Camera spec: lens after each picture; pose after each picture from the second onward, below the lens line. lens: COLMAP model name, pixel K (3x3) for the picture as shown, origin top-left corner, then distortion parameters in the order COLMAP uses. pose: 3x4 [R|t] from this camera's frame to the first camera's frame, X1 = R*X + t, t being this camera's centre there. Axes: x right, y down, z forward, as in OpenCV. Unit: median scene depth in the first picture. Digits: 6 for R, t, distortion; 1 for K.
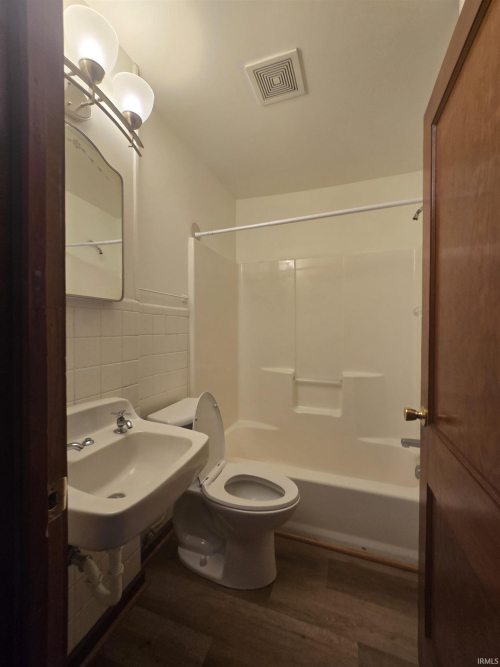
lens RADIAL K [[271.0, 0, 250.0], [0, 271.0, 333.5], [0, 0, 1]] dist [-0.001556, -0.000077]
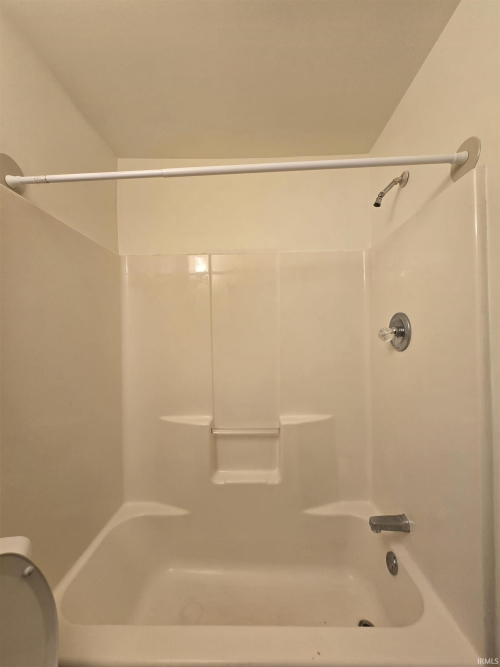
lens RADIAL K [[271.0, 0, 250.0], [0, 271.0, 333.5], [0, 0, 1]] dist [-0.001556, -0.000077]
pose [[0.952098, -0.006508, 0.305725, 0.050170], [0.021462, 0.998730, -0.045575, -0.041724], [-0.305040, 0.049954, 0.951028, 0.323842]]
